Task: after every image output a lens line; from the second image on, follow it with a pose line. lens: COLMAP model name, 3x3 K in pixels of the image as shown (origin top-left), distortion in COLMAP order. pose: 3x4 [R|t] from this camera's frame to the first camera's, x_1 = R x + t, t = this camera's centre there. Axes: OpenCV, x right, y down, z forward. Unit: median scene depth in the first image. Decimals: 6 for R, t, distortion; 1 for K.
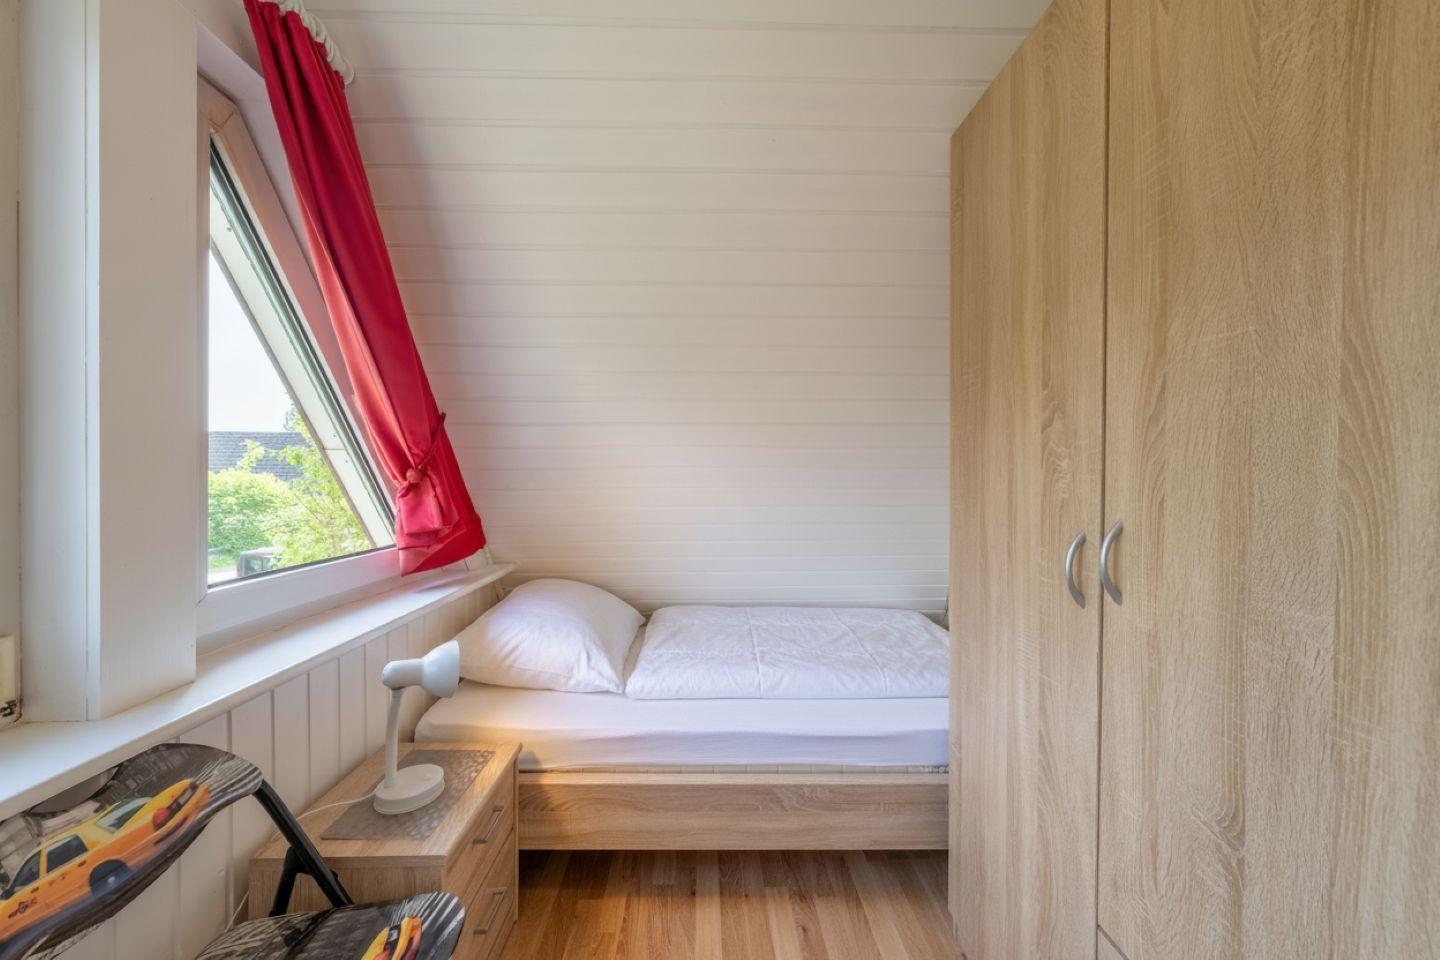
lens RADIAL K [[484.8, 0, 716.9], [0, 484.8, 477.5], [0, 0, 1]] dist [-0.003680, 0.000908]
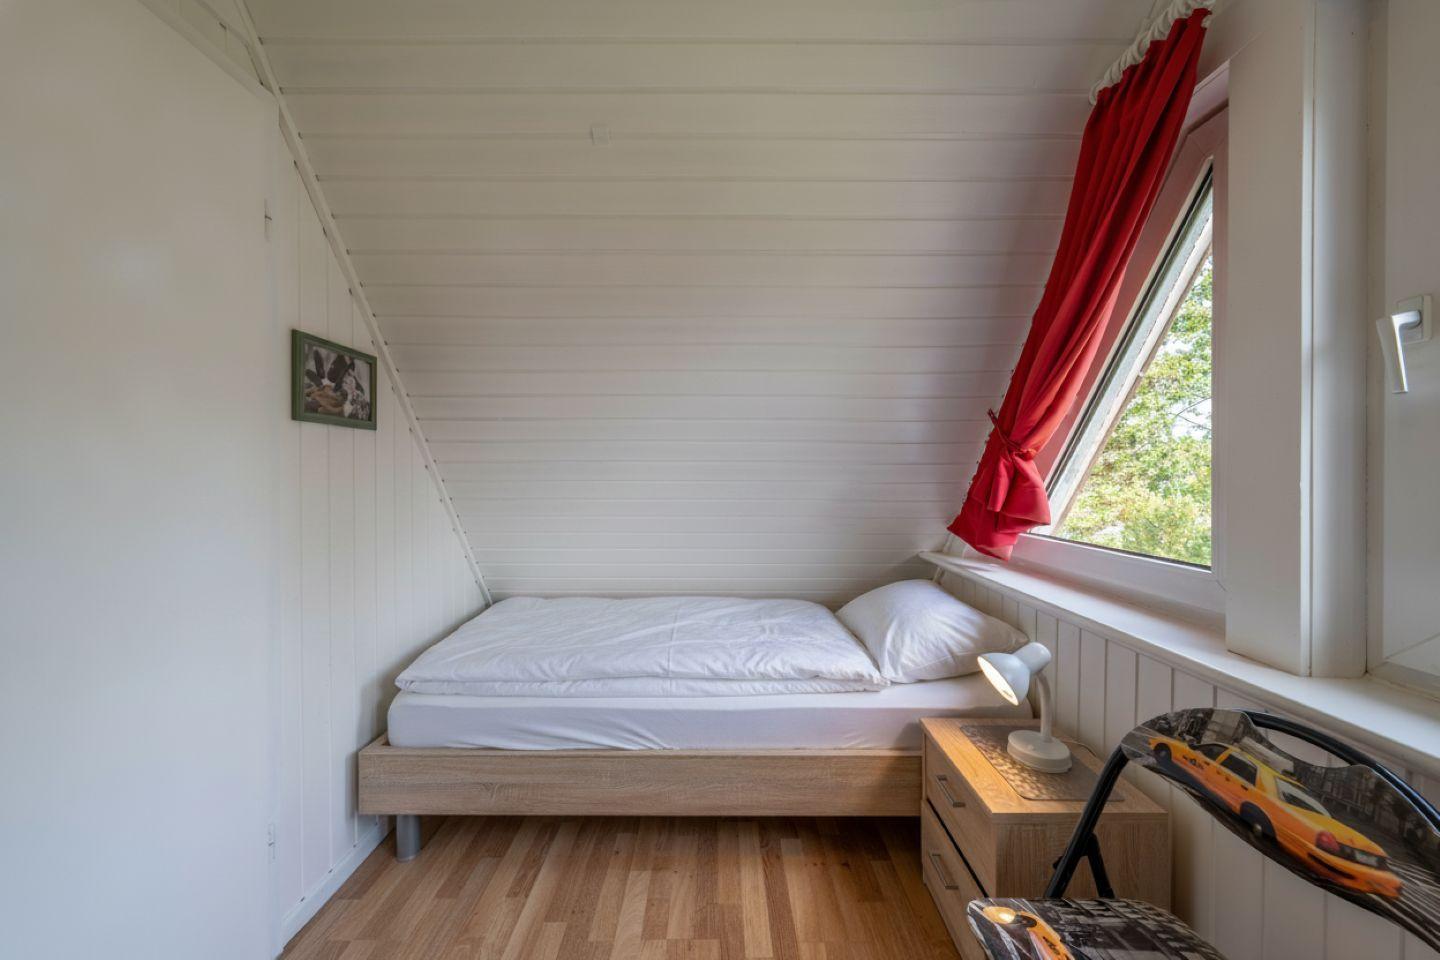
lens RADIAL K [[484.8, 0, 719.2], [0, 484.8, 473.5], [0, 0, 1]] dist [-0.003680, 0.000908]
pose [[-0.999682, -0.000486, 0.025205, -0.028385], [-0.000075, 0.999867, 0.016318, -0.006306], [-0.025209, 0.016311, -0.999549, 2.057021]]
